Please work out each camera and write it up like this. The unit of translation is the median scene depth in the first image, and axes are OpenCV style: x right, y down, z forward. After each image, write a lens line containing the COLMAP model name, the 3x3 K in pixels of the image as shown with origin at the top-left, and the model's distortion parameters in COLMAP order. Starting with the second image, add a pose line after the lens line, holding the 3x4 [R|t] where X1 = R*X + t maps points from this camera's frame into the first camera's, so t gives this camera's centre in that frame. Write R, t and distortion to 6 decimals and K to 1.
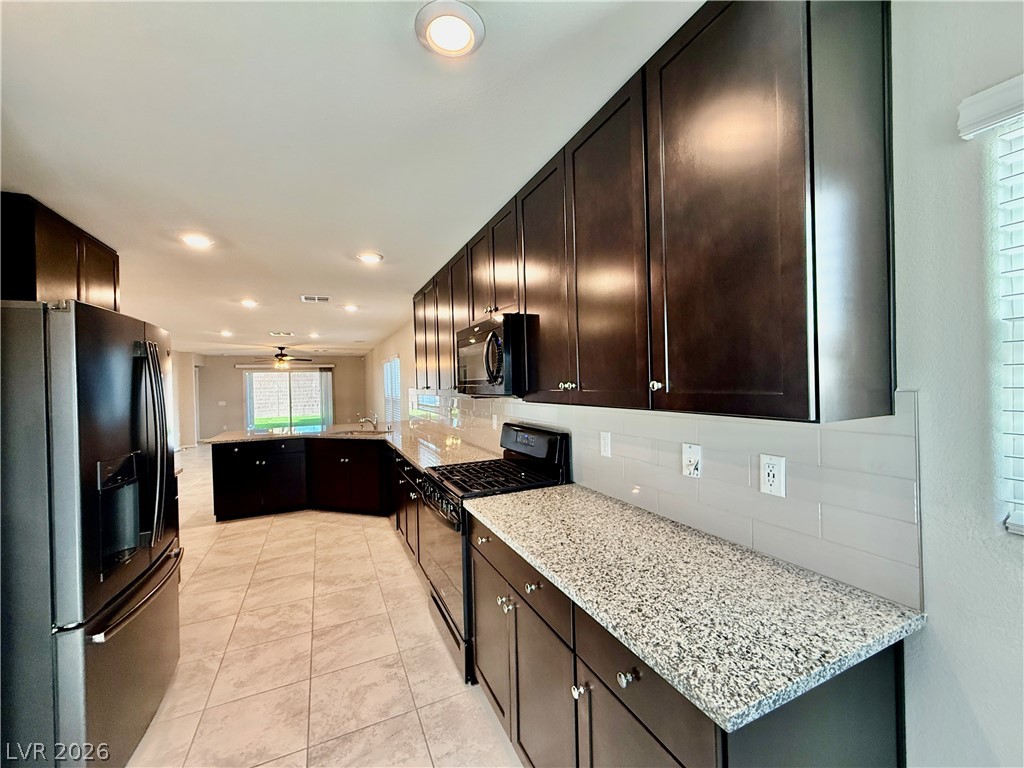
lens RADIAL K [[408.8, 0, 511.0], [0, 408.8, 392.3], [0, 0, 1]] dist [0.011006, -0.000137]
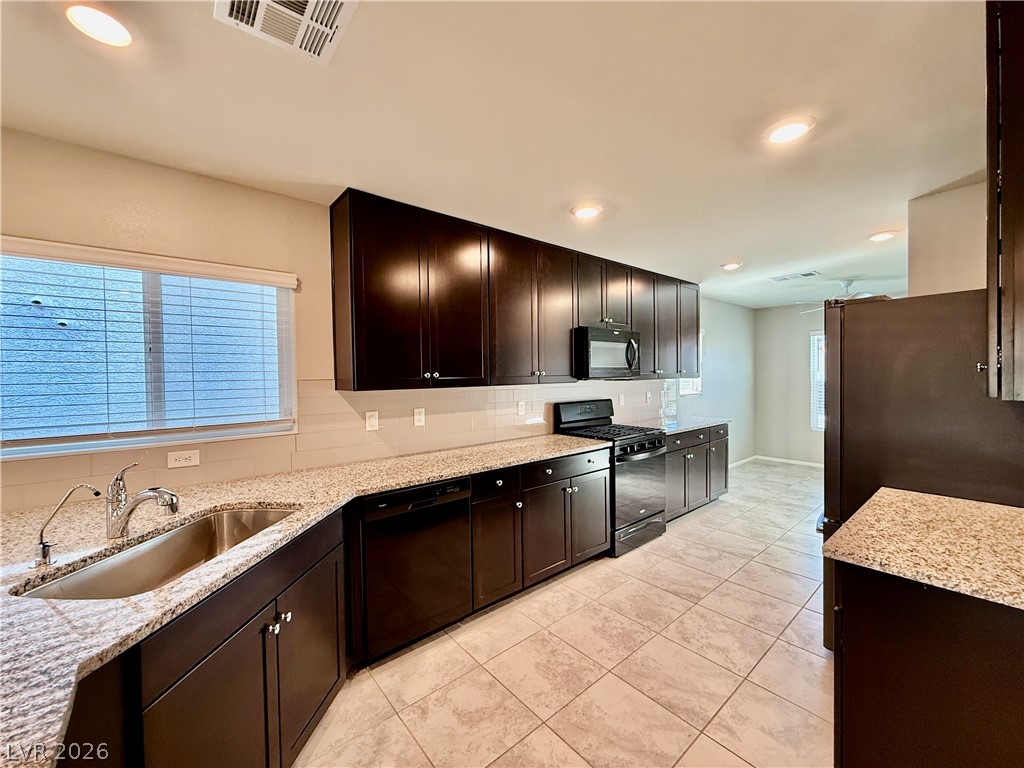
lens RADIAL K [[408.8, 0, 509.8], [0, 408.8, 376.0], [0, 0, 1]] dist [0.011006, -0.000137]
pose [[-0.266825, 0.027115, 0.963363, -1.340332], [0.036785, 0.999162, -0.017934, 0.014370], [-0.963043, 0.030652, -0.267599, 1.677083]]
